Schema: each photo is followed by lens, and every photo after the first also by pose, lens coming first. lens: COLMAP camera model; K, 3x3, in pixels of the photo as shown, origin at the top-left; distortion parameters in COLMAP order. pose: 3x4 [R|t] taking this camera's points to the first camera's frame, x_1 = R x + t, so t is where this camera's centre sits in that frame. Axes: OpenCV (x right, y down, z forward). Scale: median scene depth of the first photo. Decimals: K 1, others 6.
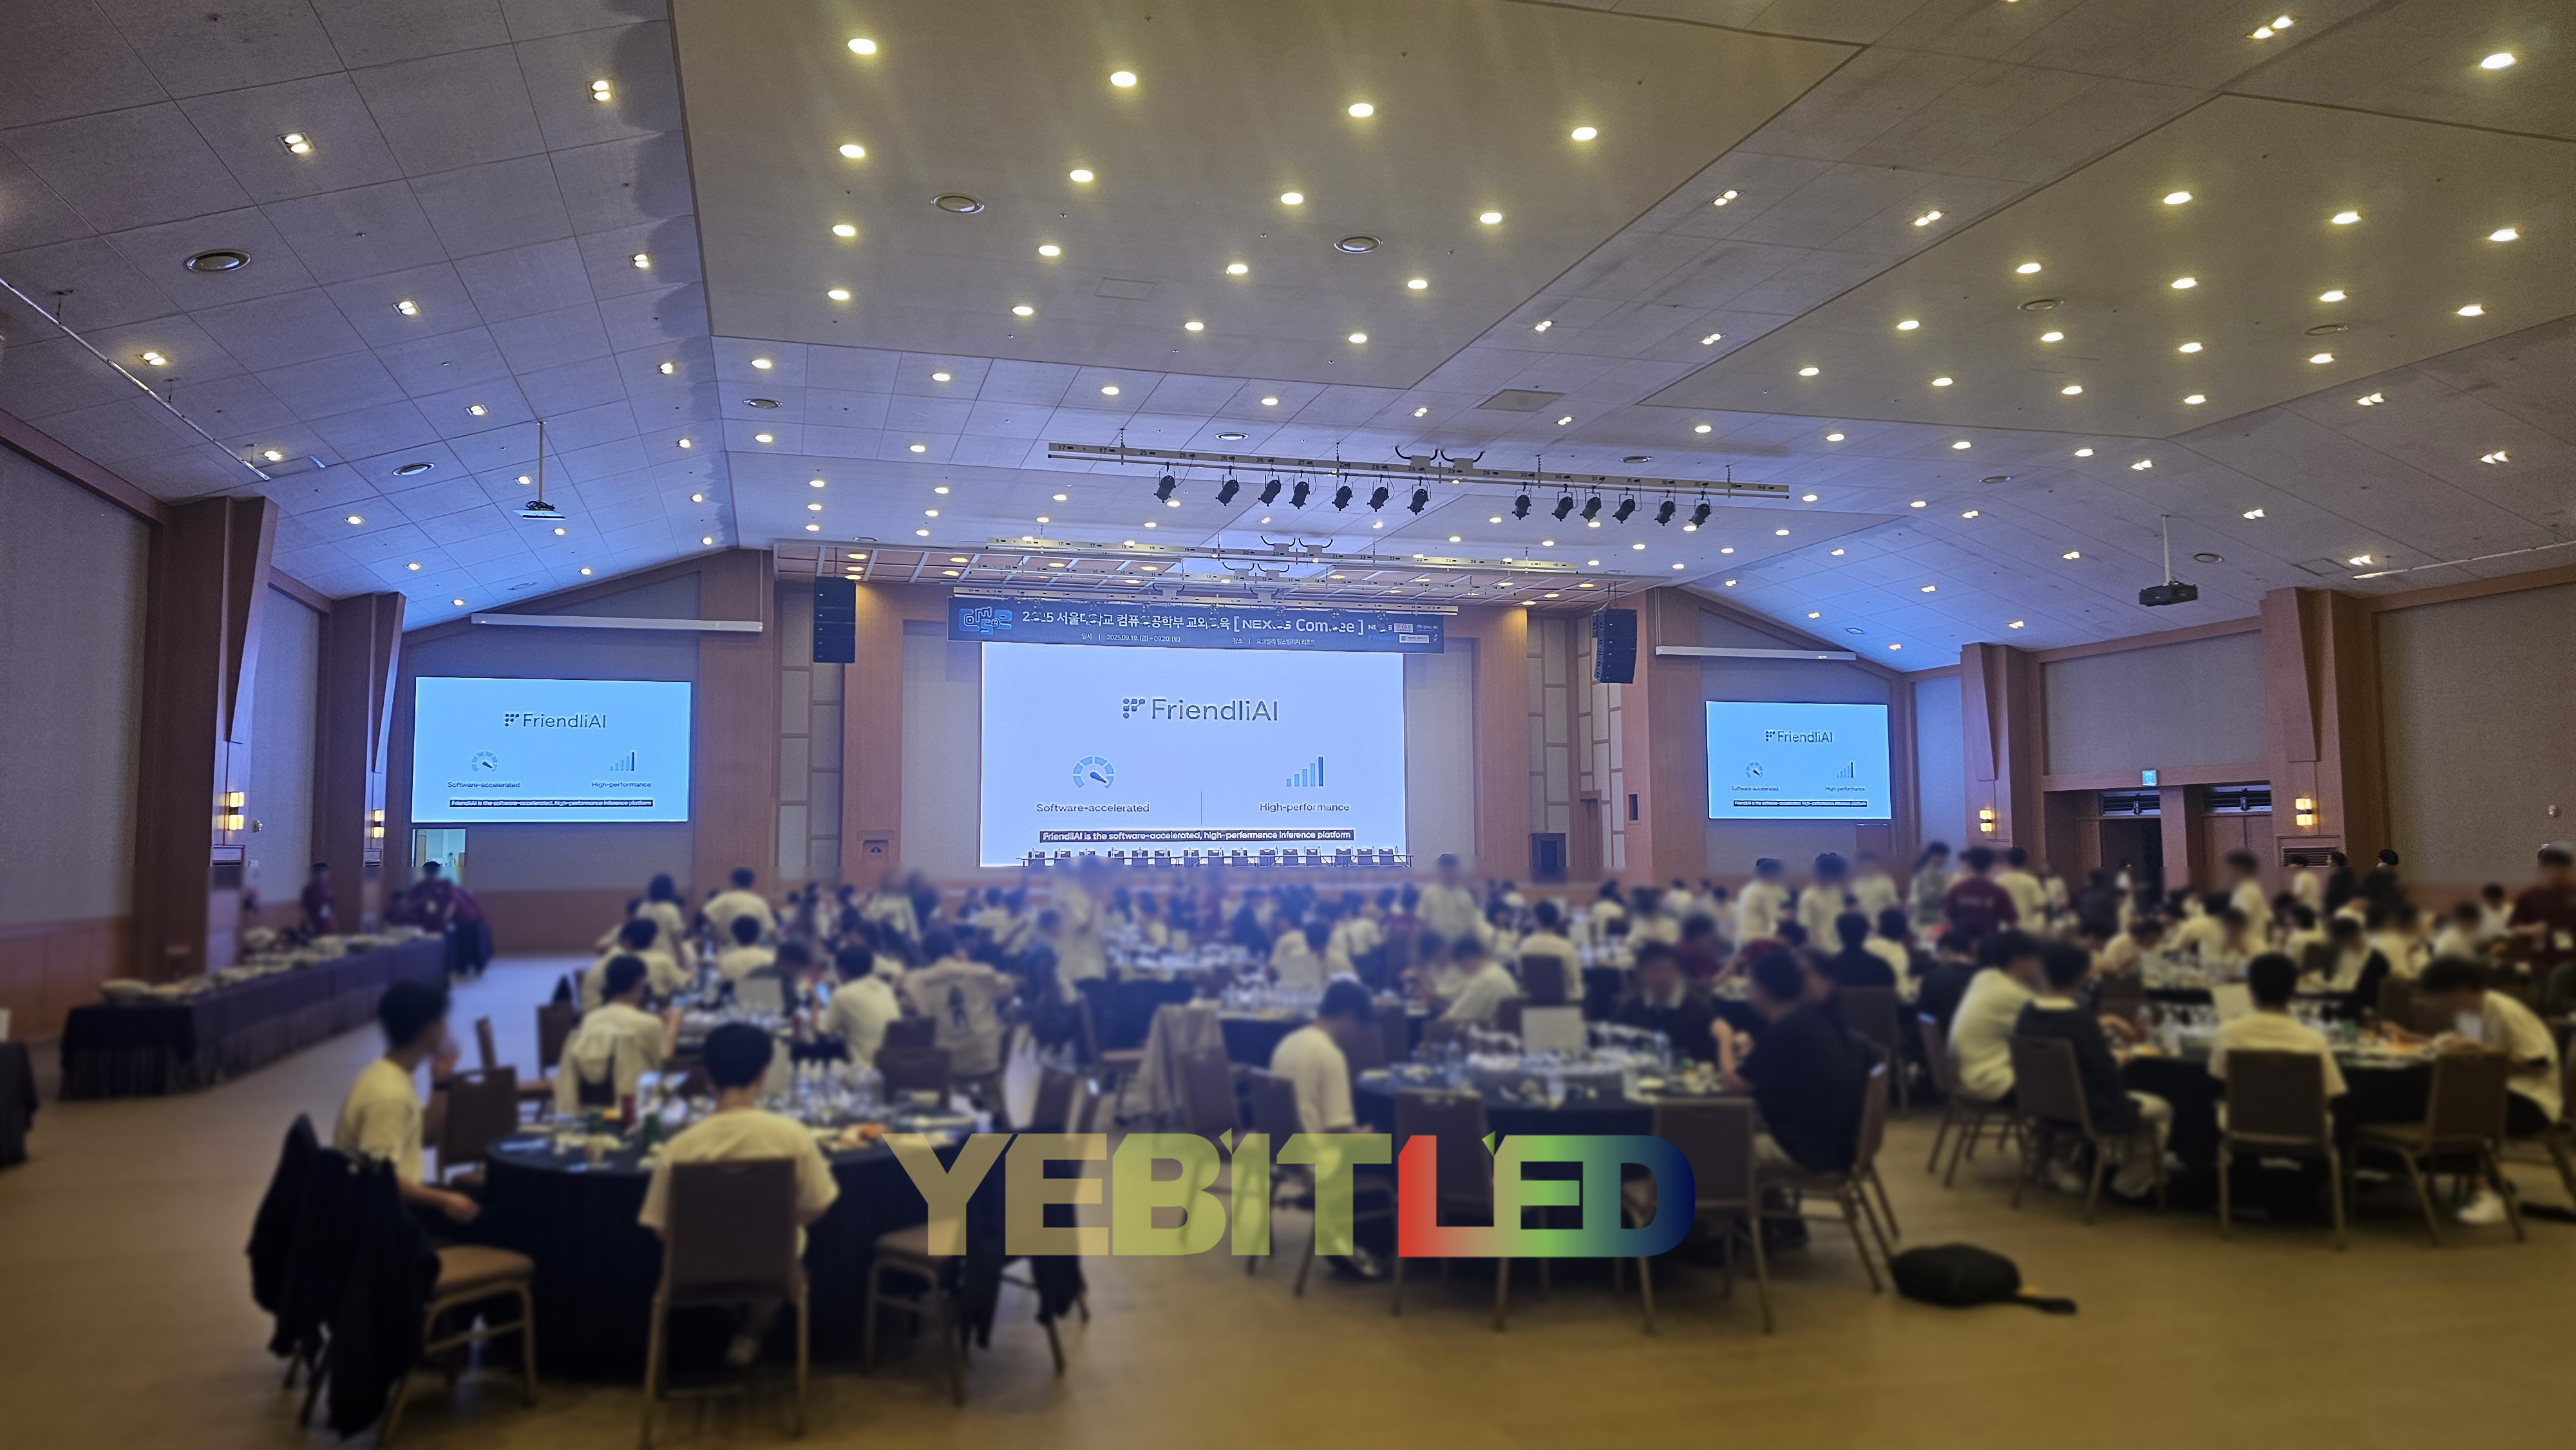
lens RADIAL K [[1725.5, 0, 1270.6], [0, 1725.5, 715.3], [0, 0, 1]] dist [0.074196, -0.073748]
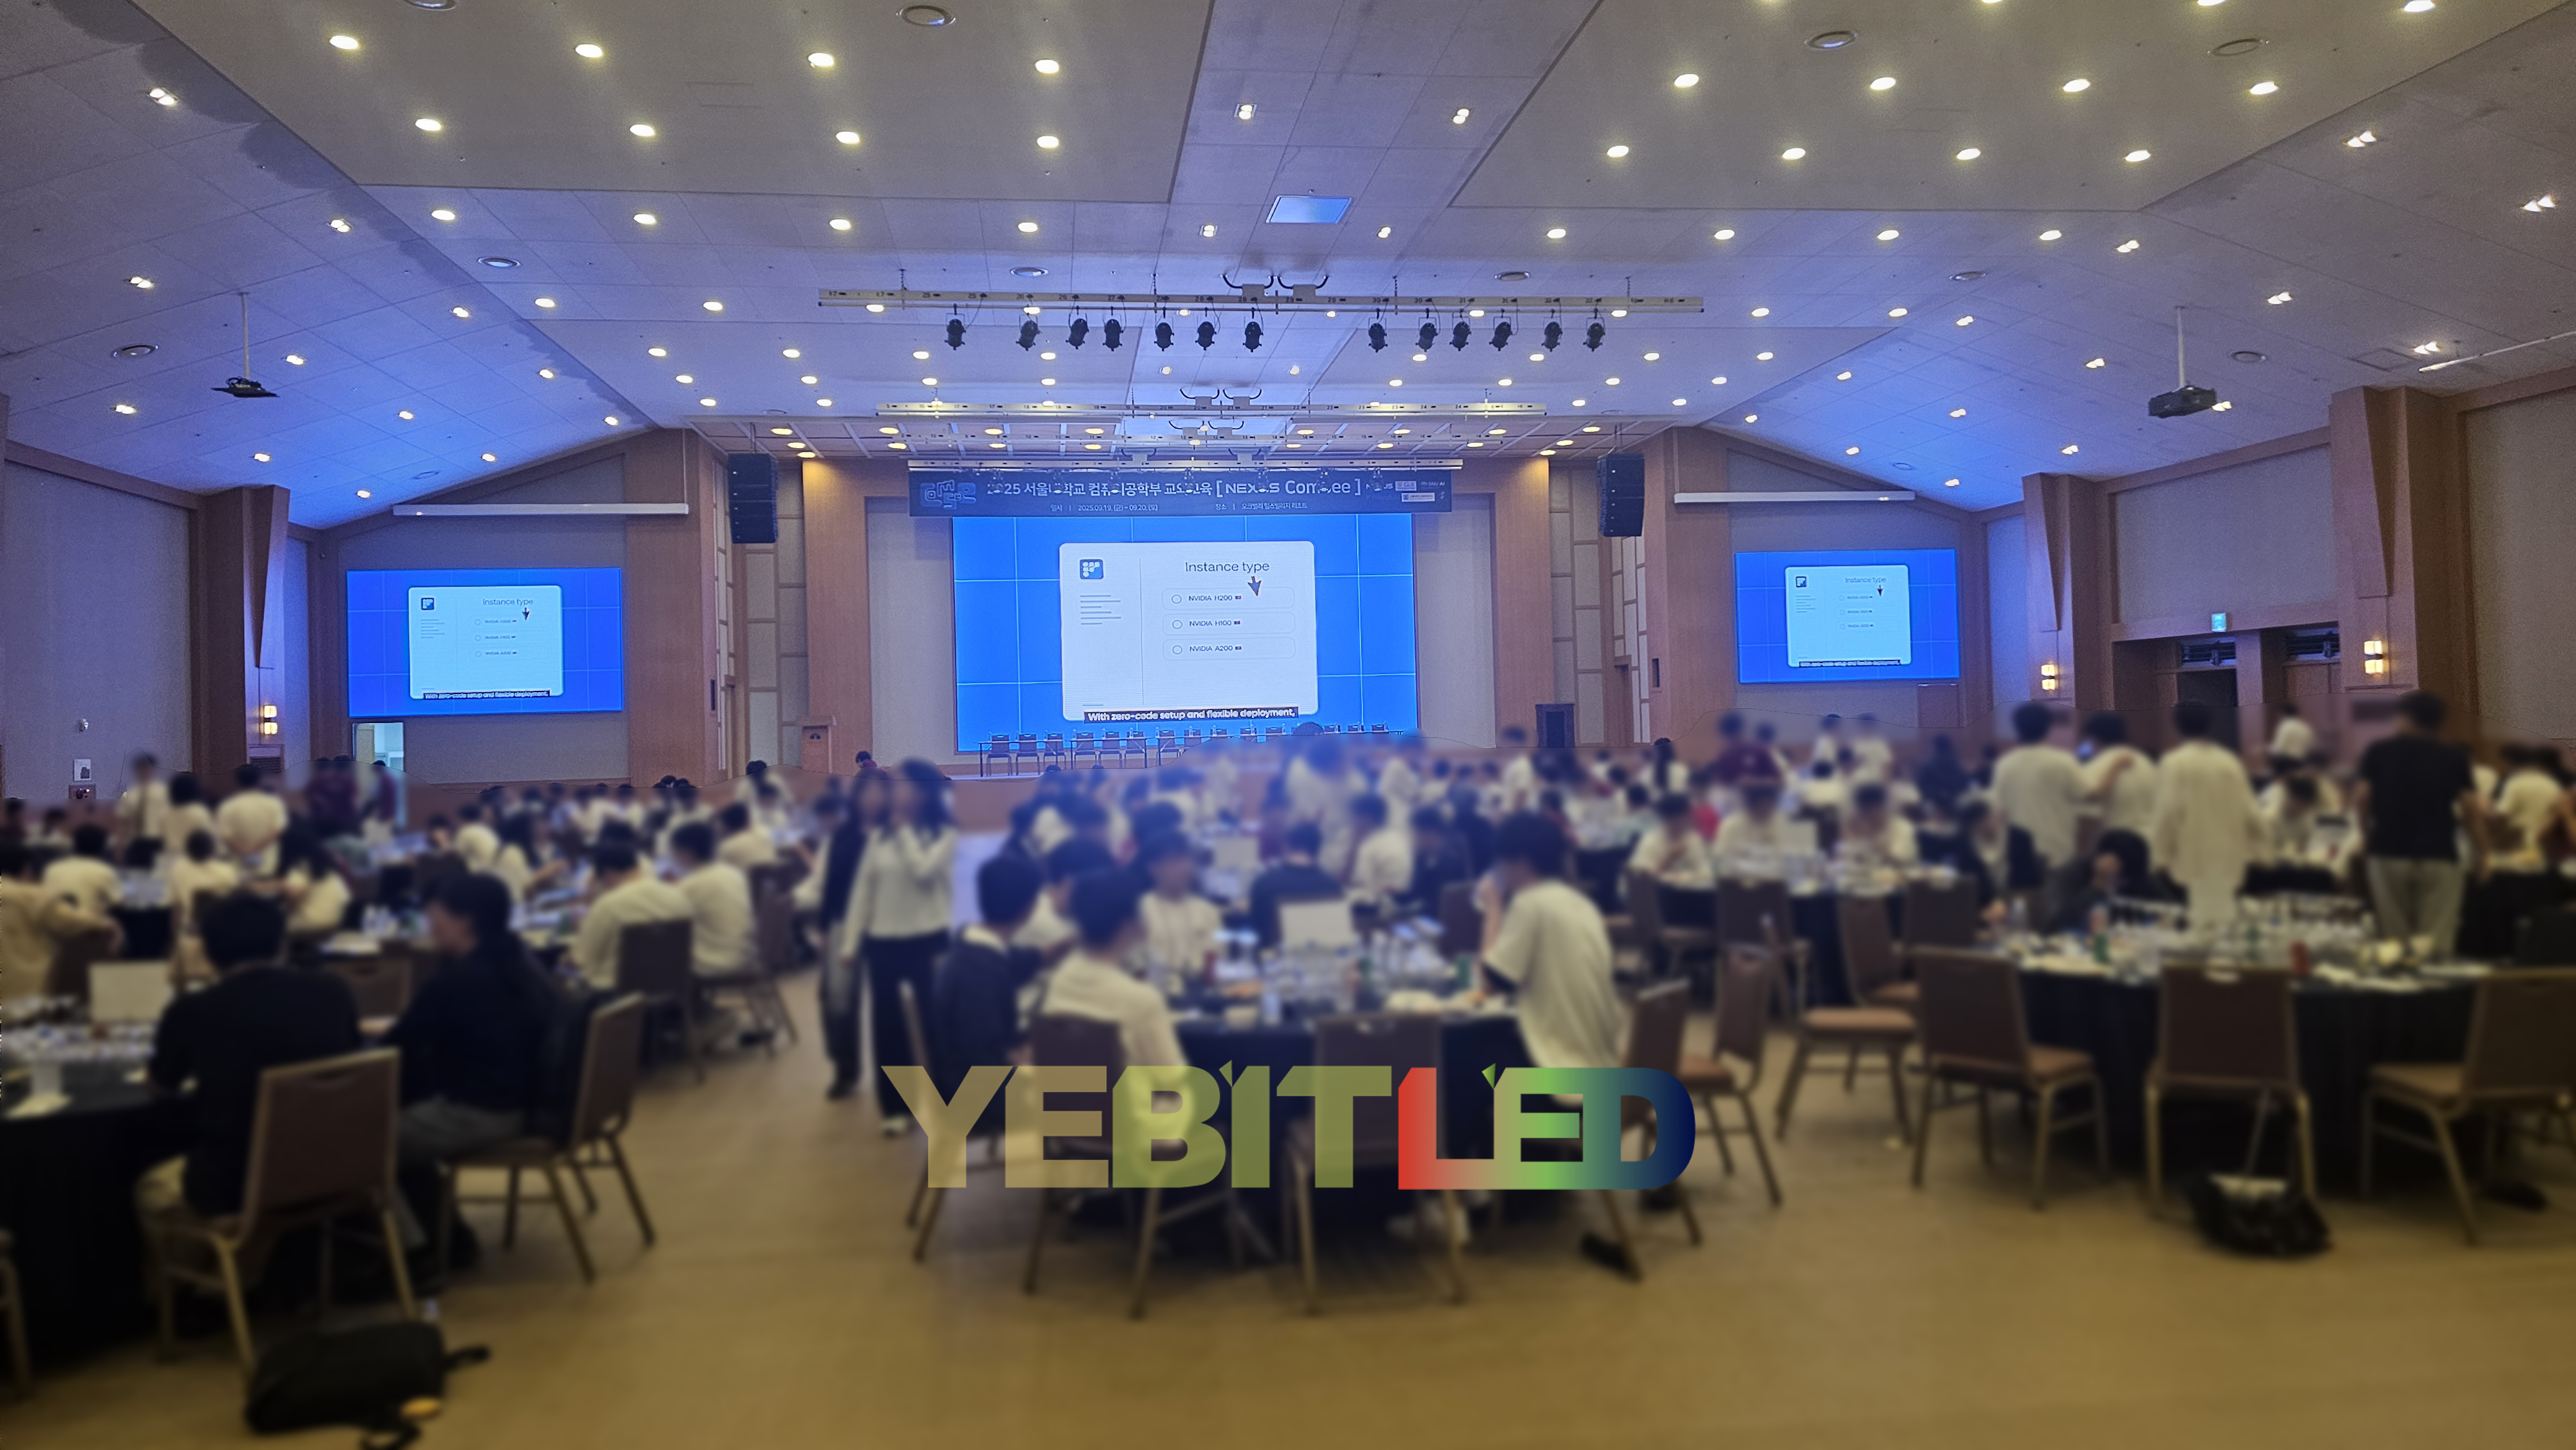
lens RADIAL K [[1725.5, 0, 1270.6], [0, 1725.5, 715.3], [0, 0, 1]] dist [0.074196, -0.073748]
pose [[0.988774, -0.021291, -0.147894, 0.172512], [0.031690, 0.997160, 0.068316, 0.008022], [0.146019, -0.072236, 0.986641, 0.082880]]
